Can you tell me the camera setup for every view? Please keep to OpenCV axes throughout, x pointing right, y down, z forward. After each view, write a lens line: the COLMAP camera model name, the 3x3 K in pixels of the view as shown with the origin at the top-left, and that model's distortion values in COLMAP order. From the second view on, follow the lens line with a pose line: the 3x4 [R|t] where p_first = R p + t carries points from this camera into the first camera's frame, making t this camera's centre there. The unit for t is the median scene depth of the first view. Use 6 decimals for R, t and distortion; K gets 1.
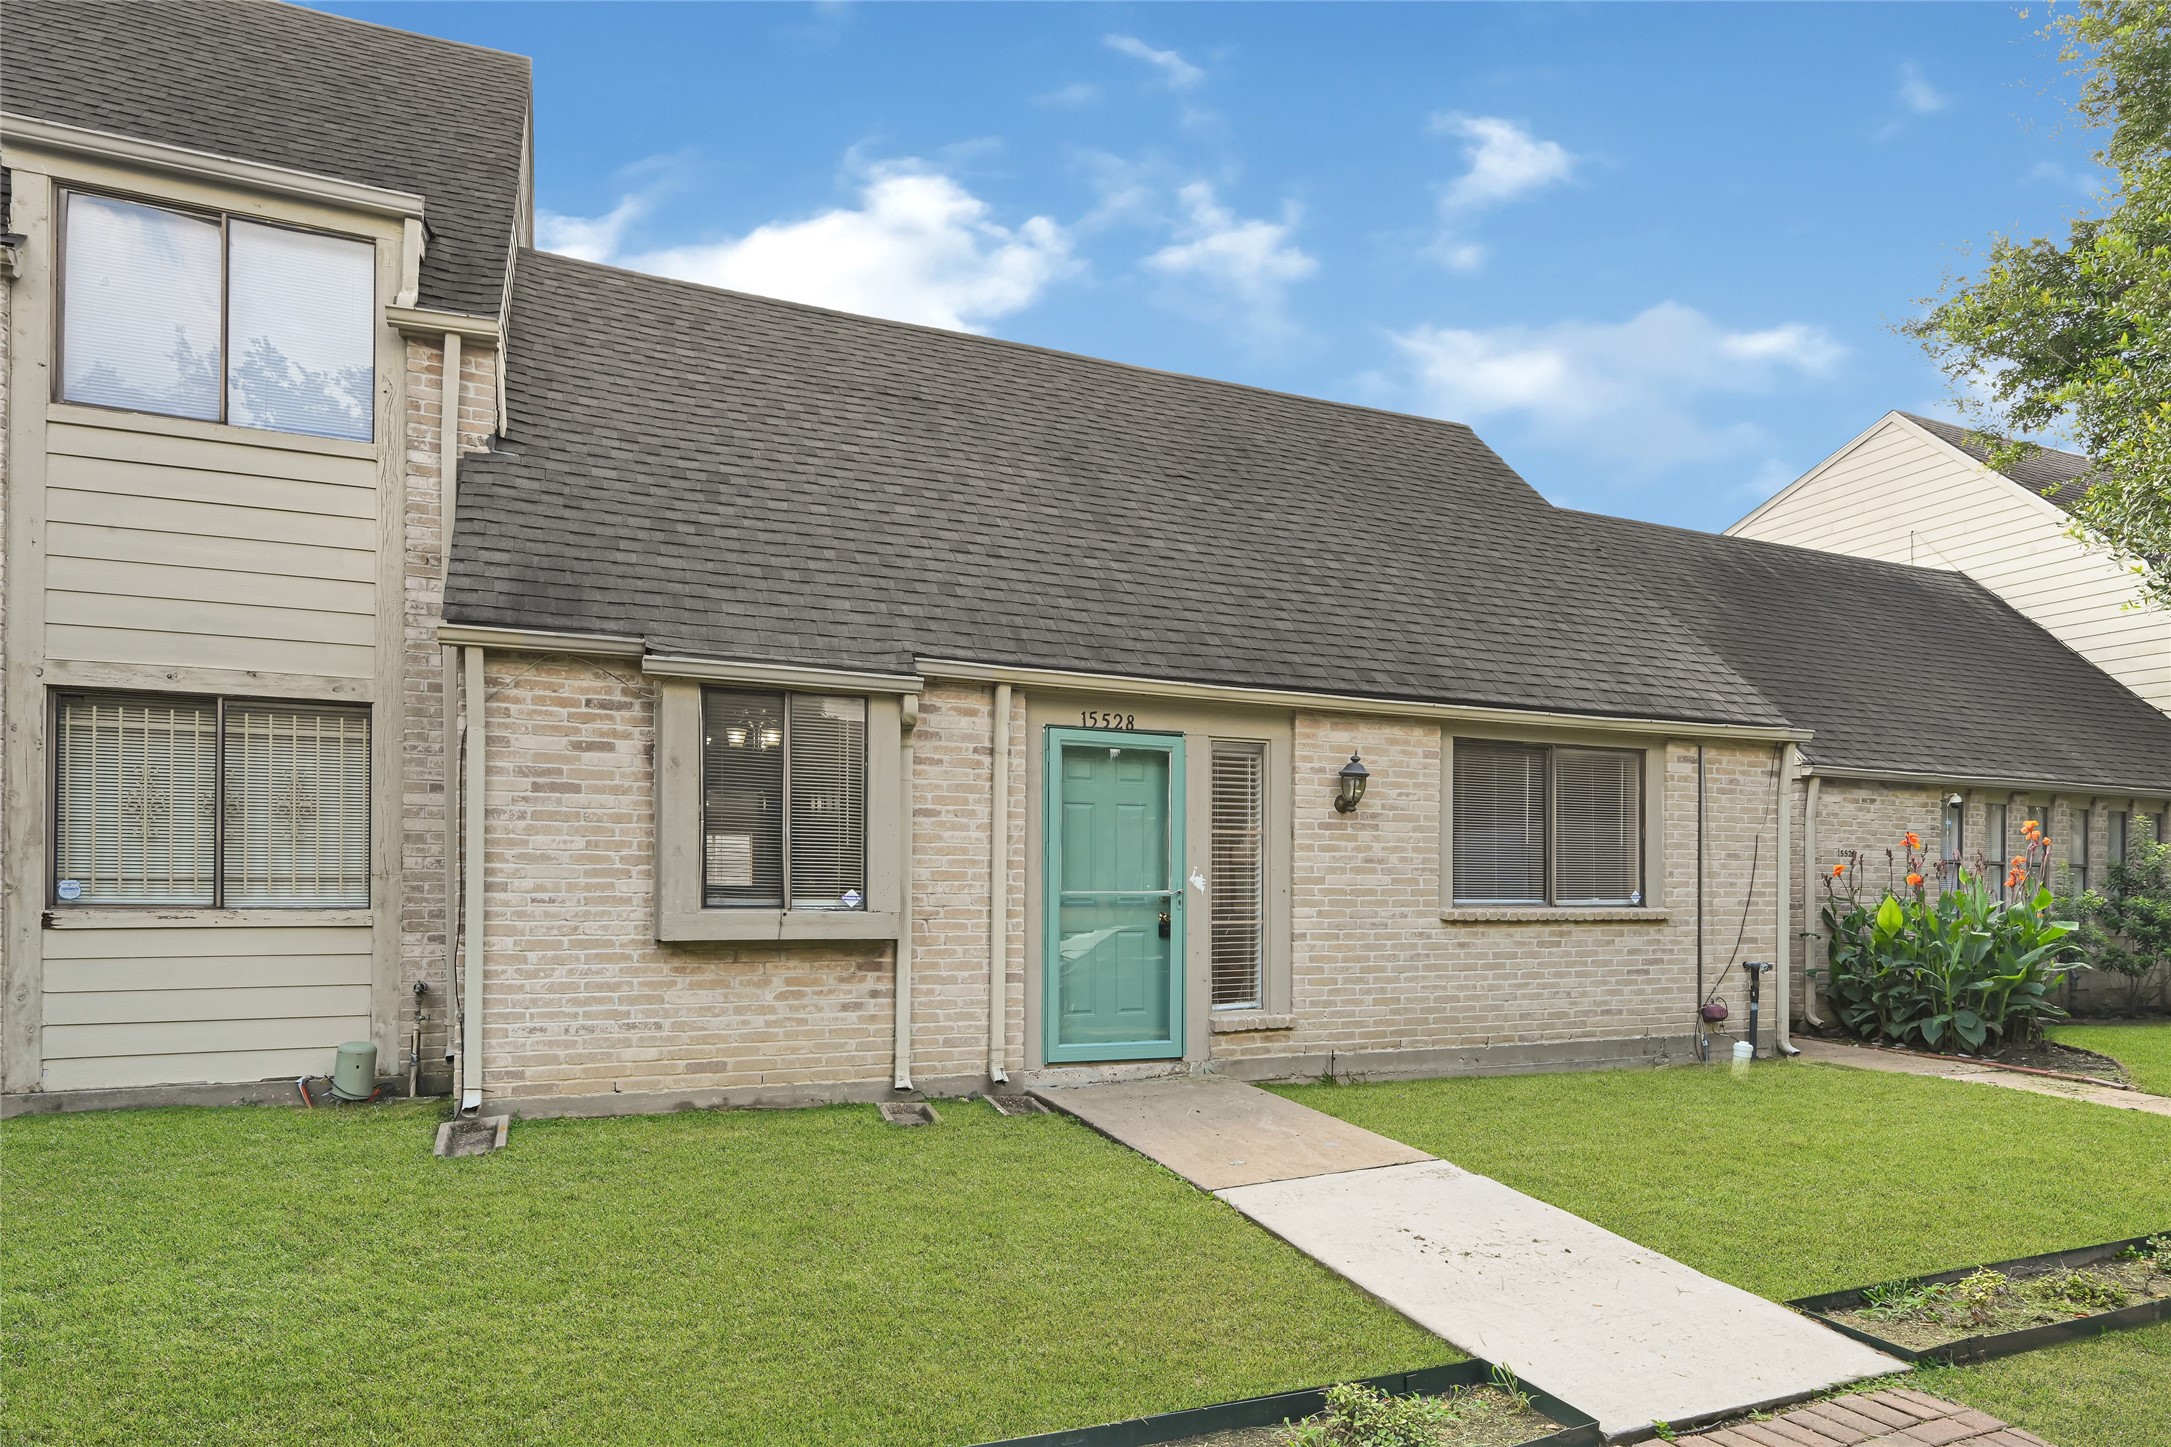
lens RADIAL K [[1069.4, 0, 1085.0], [0, 1069.4, 715.5], [0, 0, 1]] dist [-0.000311, 0.000140]
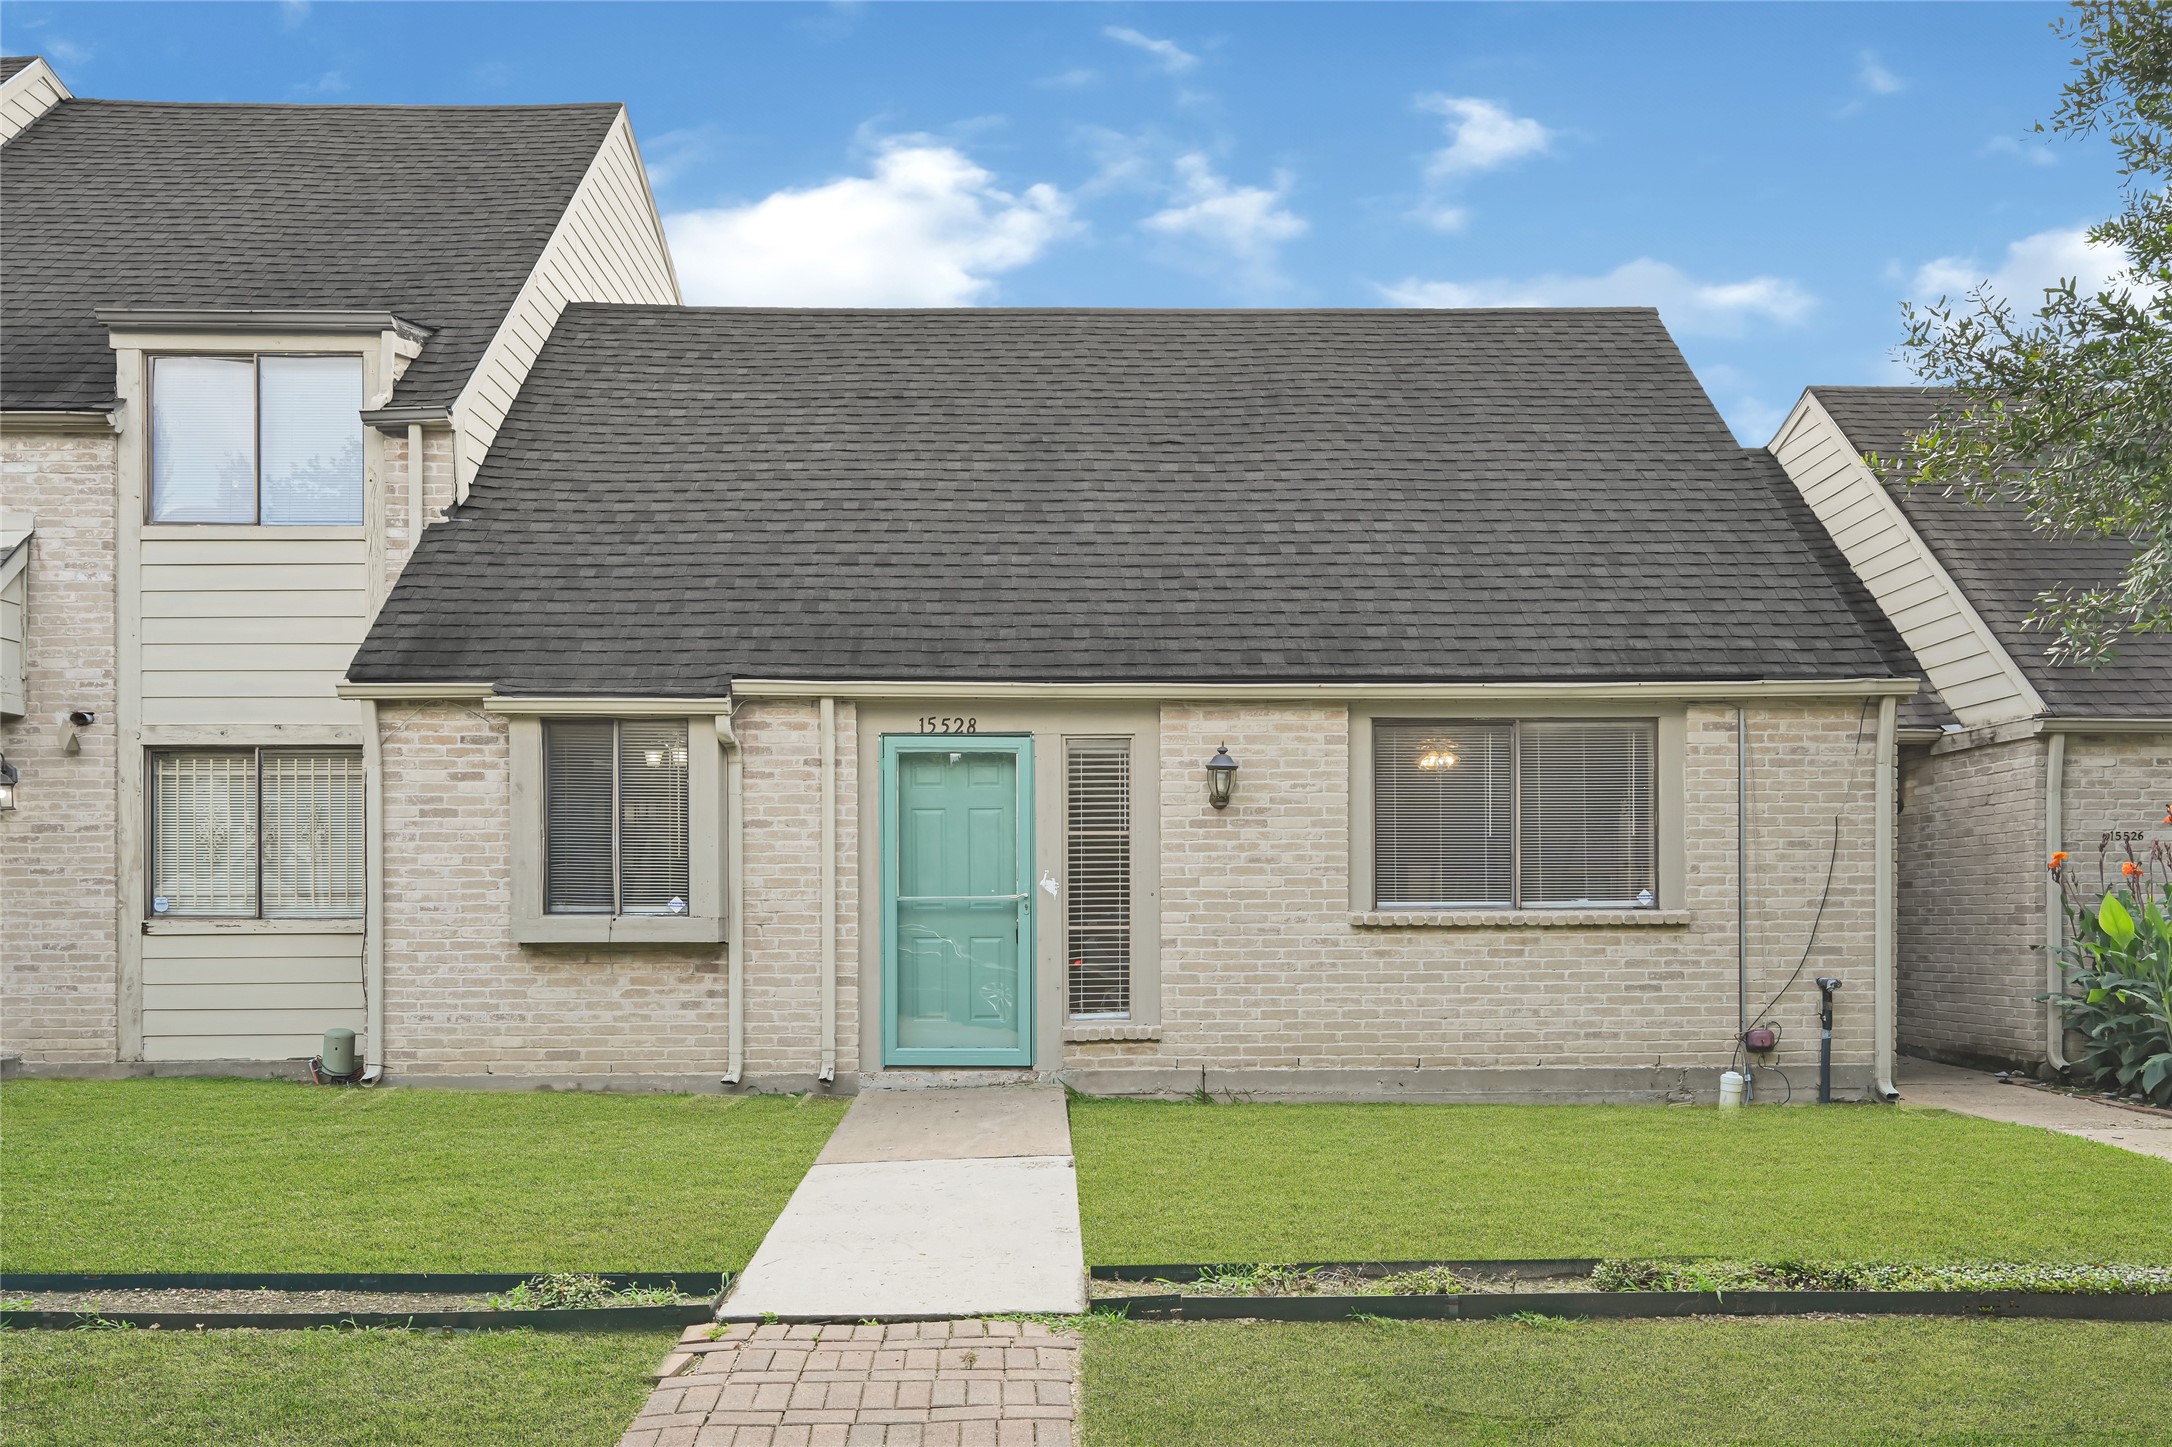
lens RADIAL K [[1319.7, 0, 1093.7], [0, 1319.7, 664.5], [0, 0, 1]] dist [-0.001220, 0.000235]
pose [[0.945902, -0.068085, -0.317229, 0.579052], [0.061751, 0.997641, -0.029993, -0.006773], [0.318523, 0.008782, 0.947875, -0.133367]]
